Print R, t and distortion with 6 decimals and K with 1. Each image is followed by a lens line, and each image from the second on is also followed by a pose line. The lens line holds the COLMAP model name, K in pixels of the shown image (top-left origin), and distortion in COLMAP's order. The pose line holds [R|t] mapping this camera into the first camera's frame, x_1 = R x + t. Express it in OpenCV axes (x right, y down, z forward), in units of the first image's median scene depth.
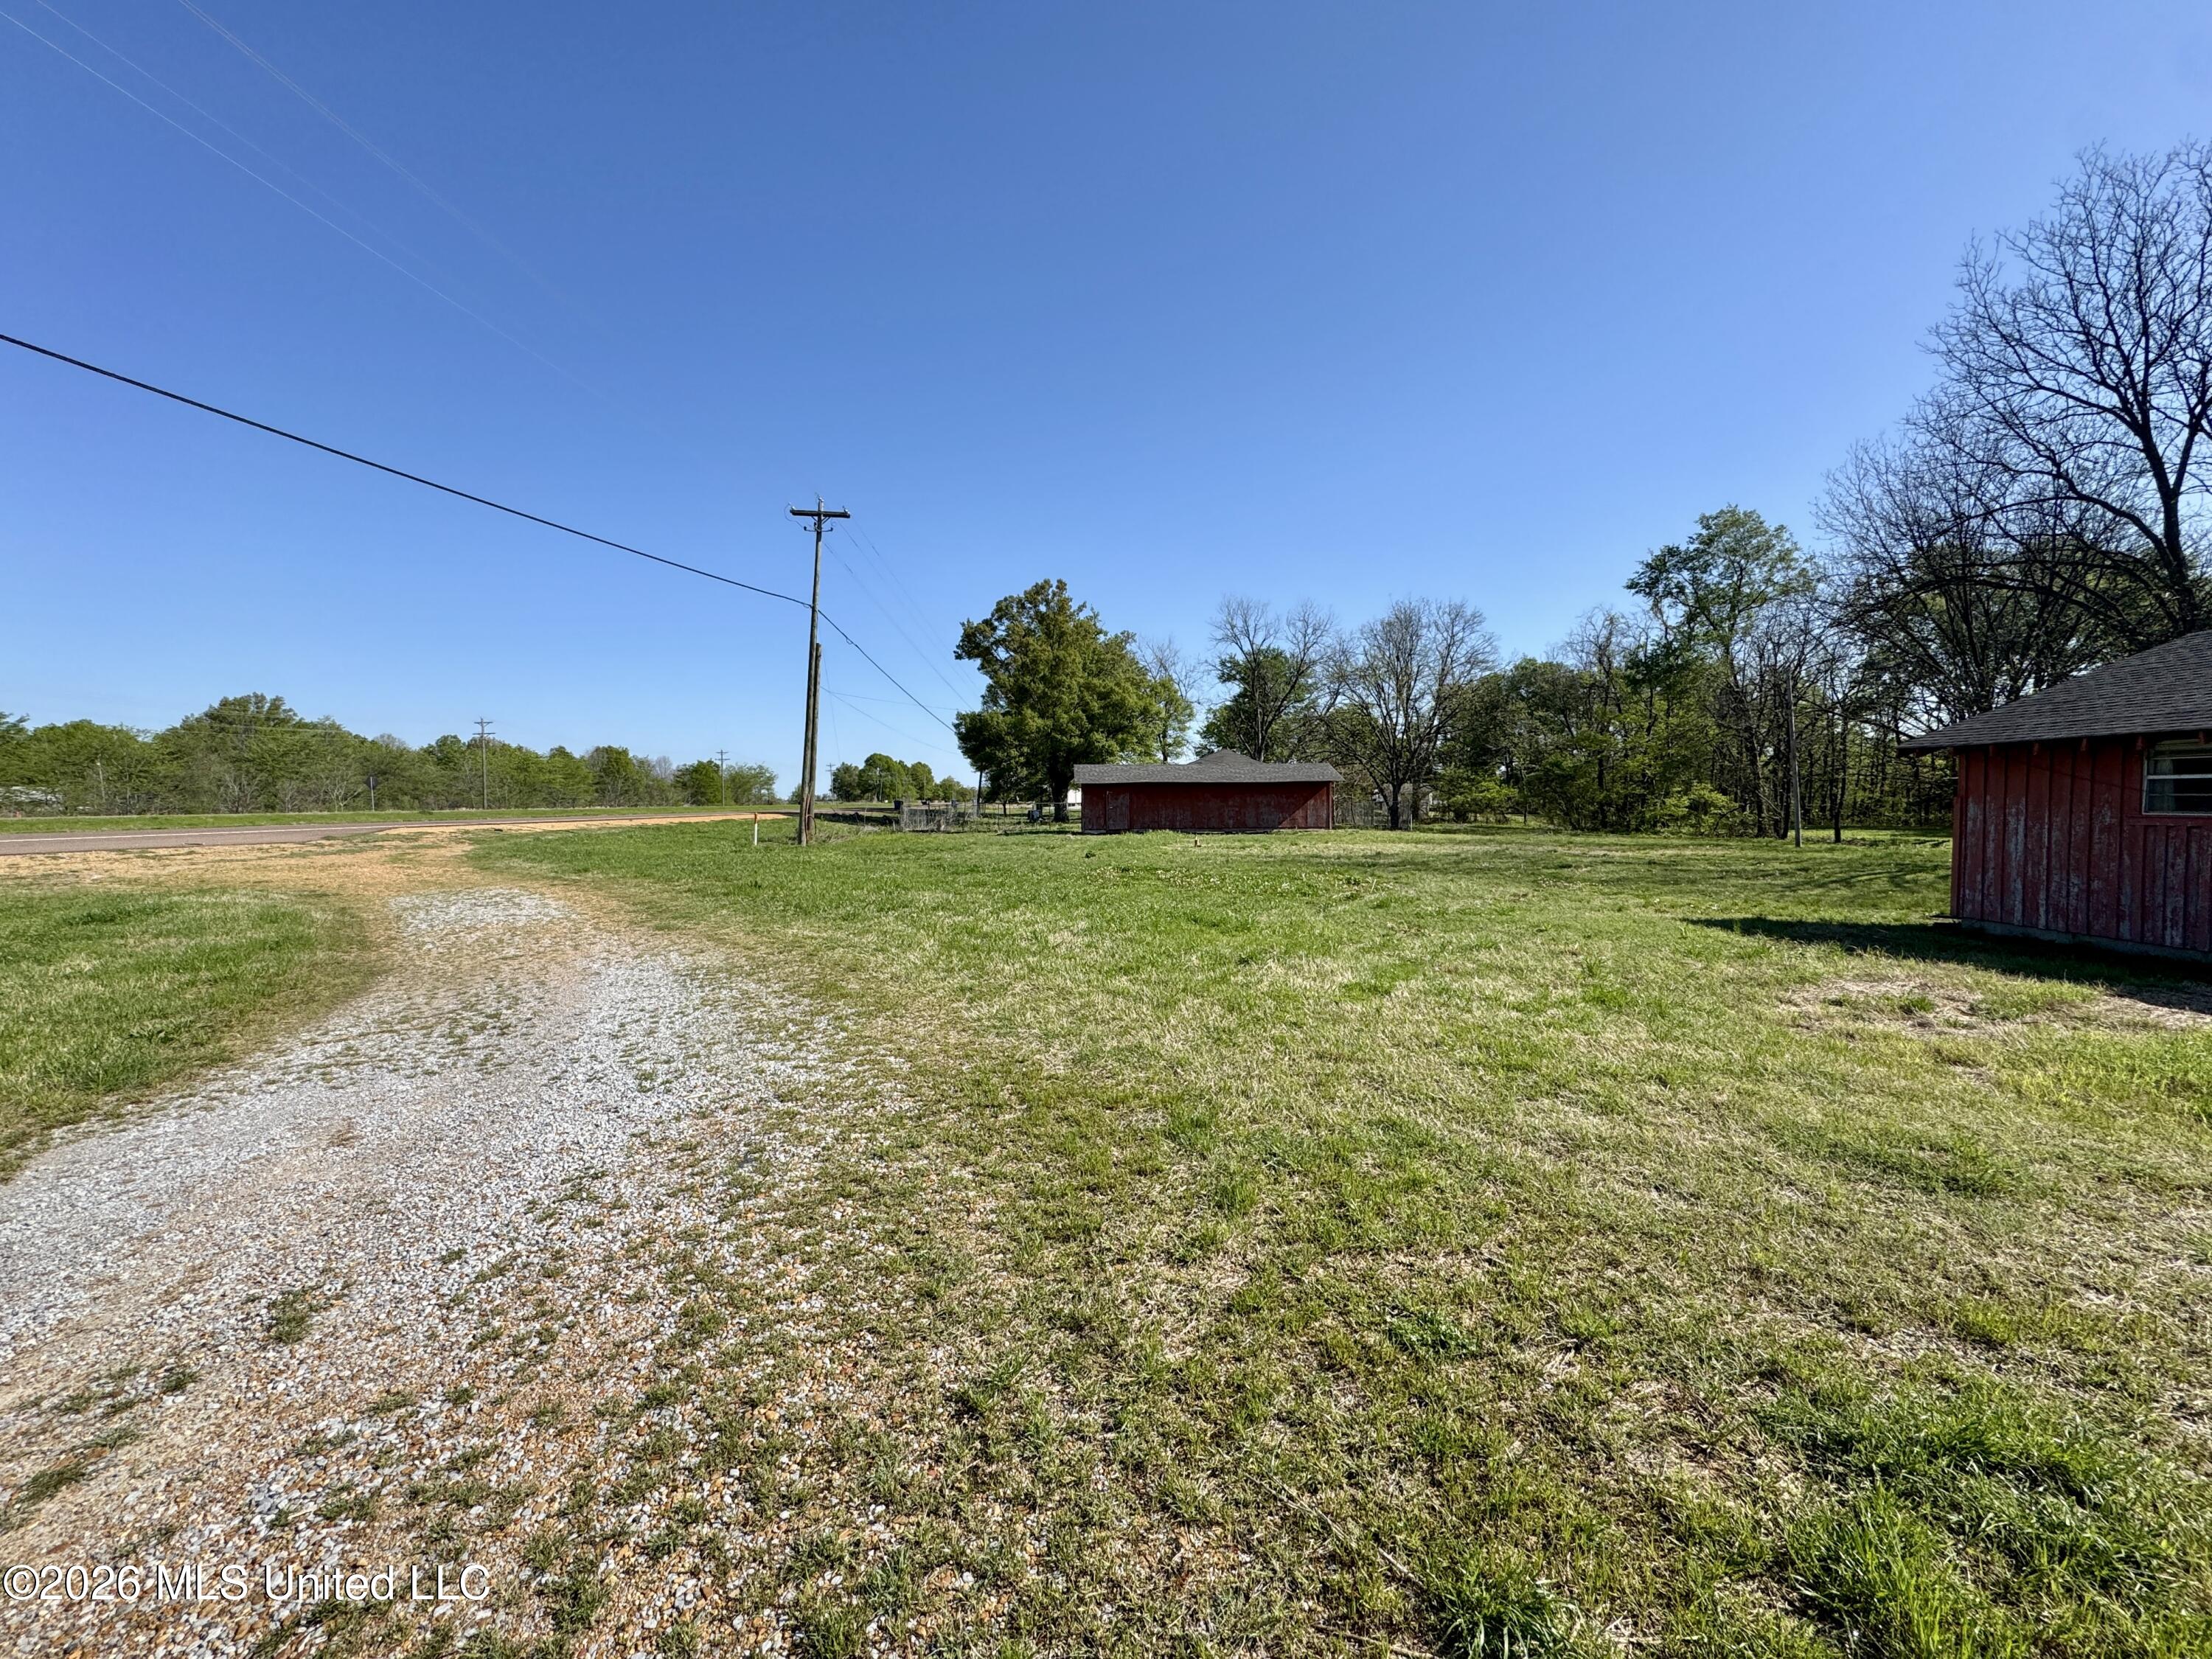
lens RADIAL K [[883.3, 0, 1103.6], [0, 883.3, 831.8], [0, 0, 1]] dist [-0.001119, 0.000214]
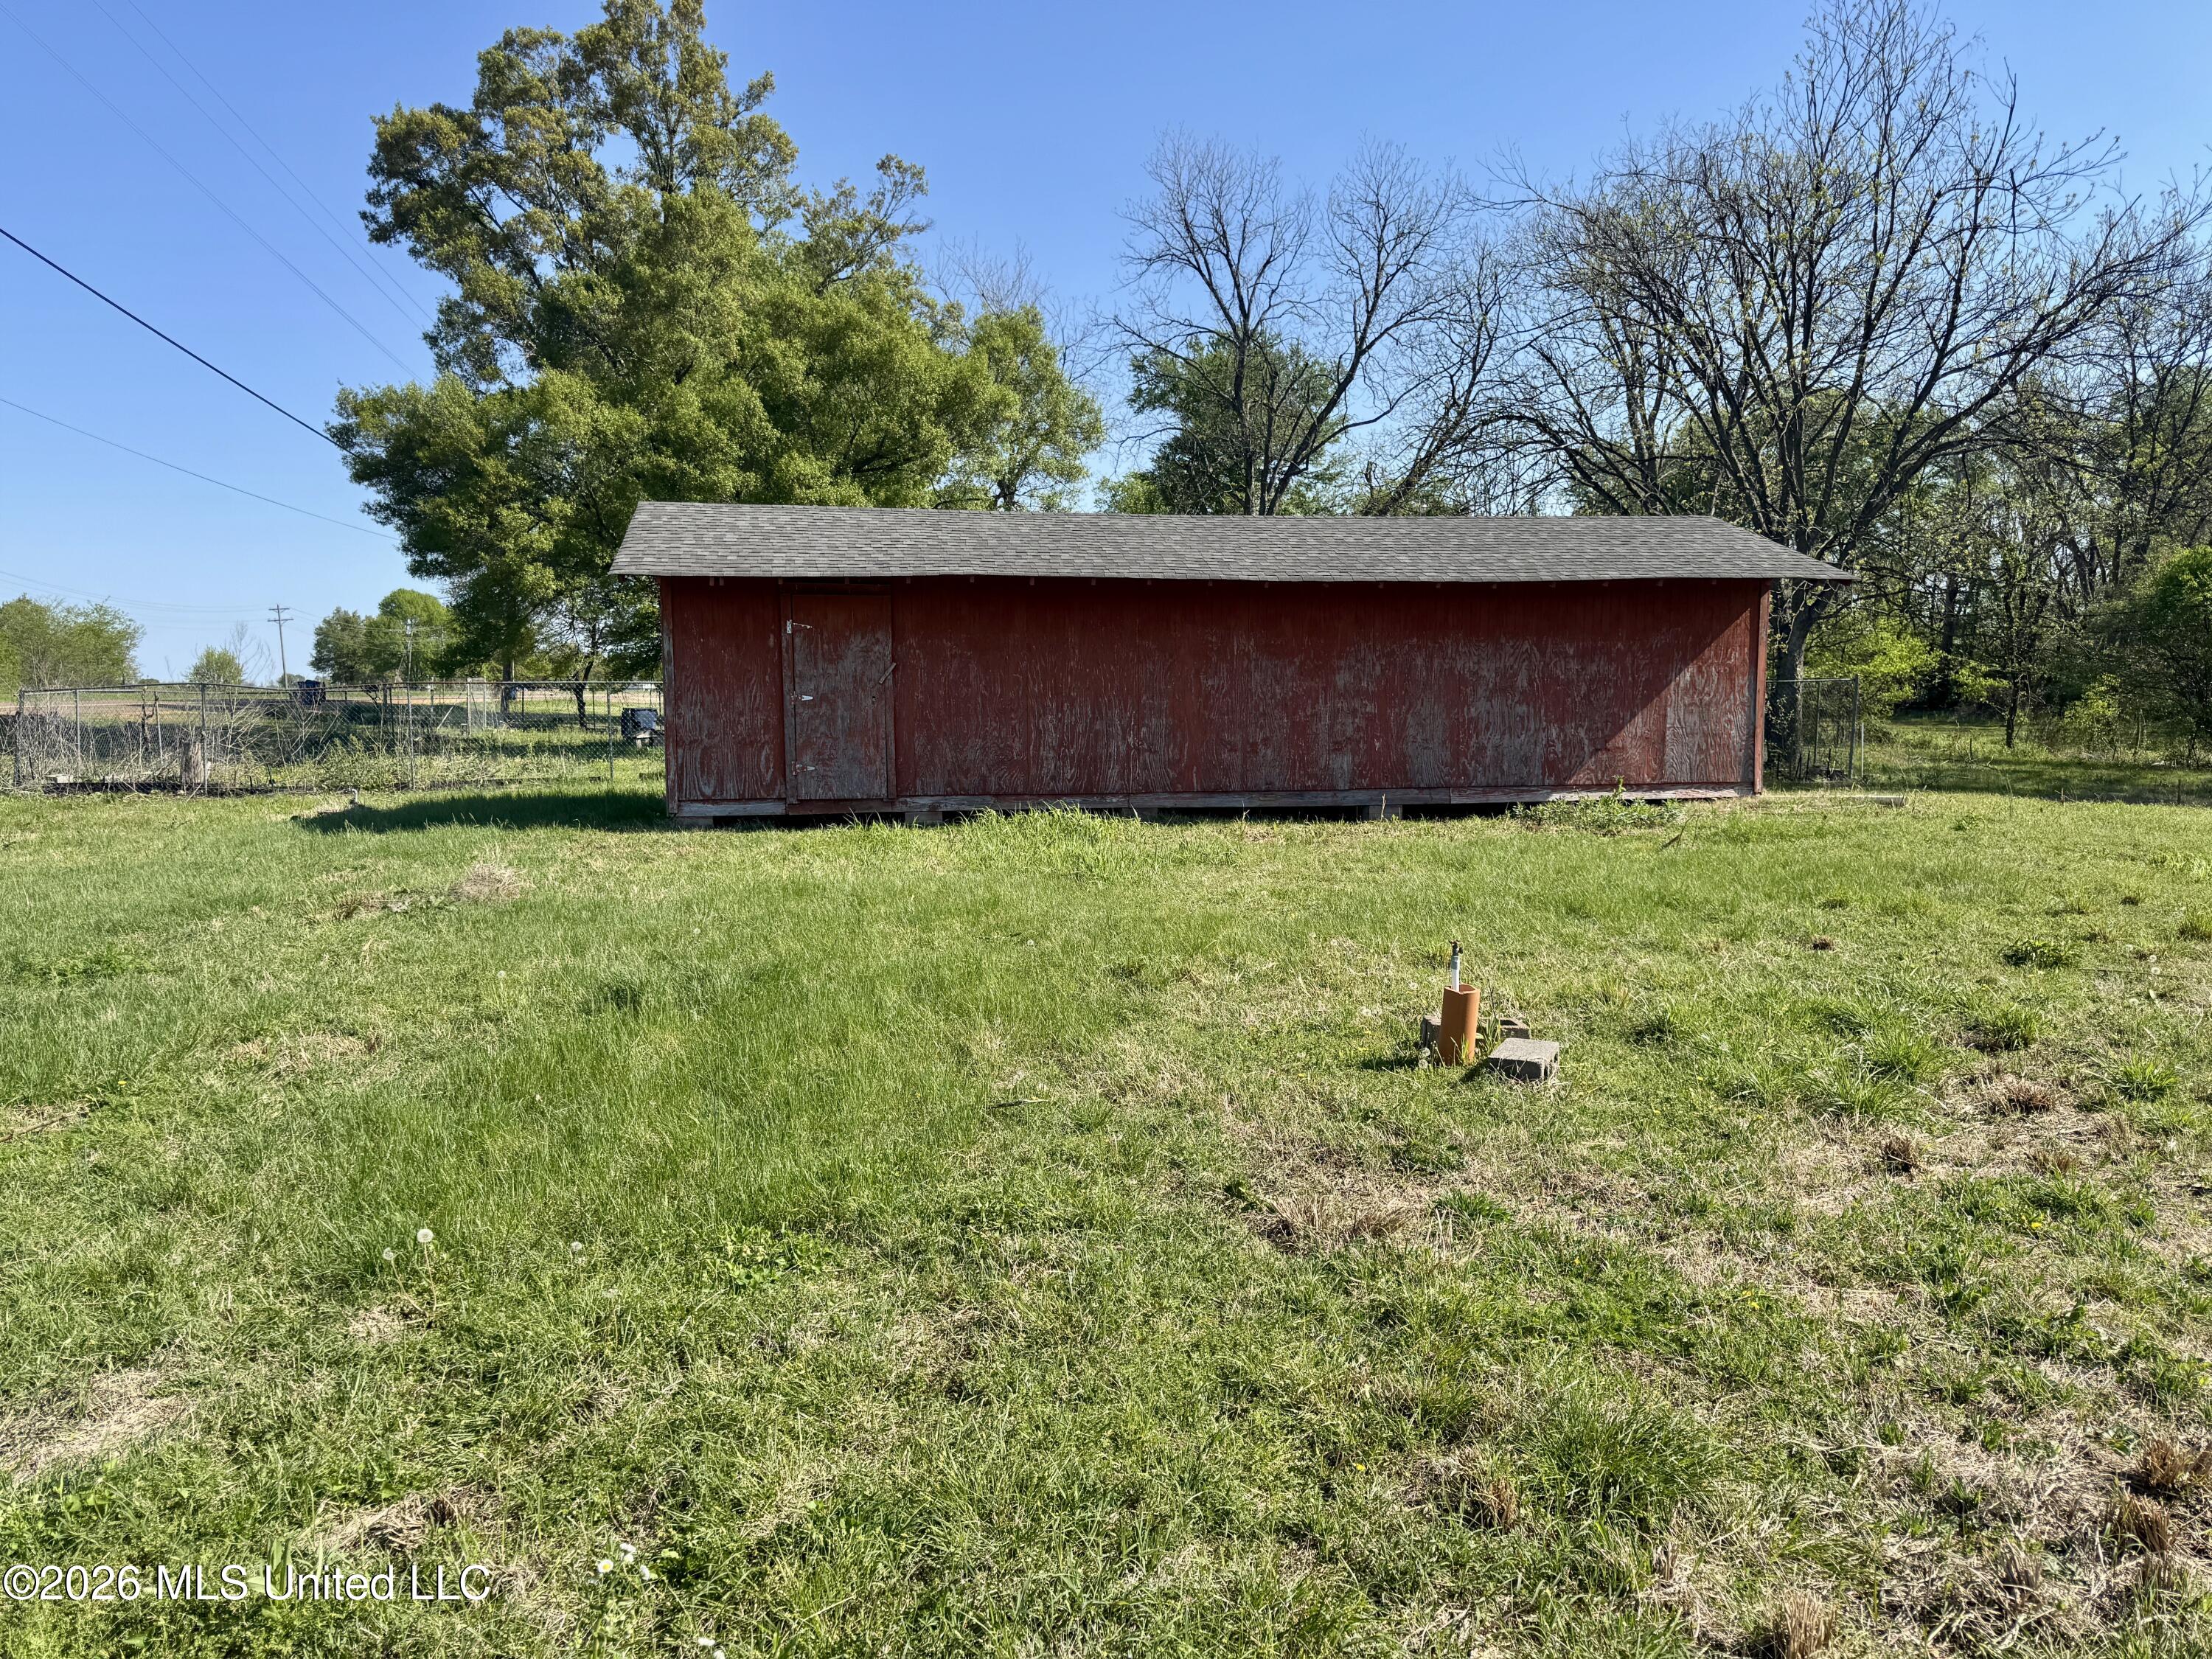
lens RADIAL K [[1577.8, 0, 1106.0], [0, 1577.8, 829.5], [0, 0, 1]] dist [-0.000385, -0.000865]
pose [[0.990354, -0.010997, 0.138123, 0.018896], [0.003559, 0.998536, 0.053983, -0.011603], [-0.138515, -0.052971, 0.988943, 0.414840]]
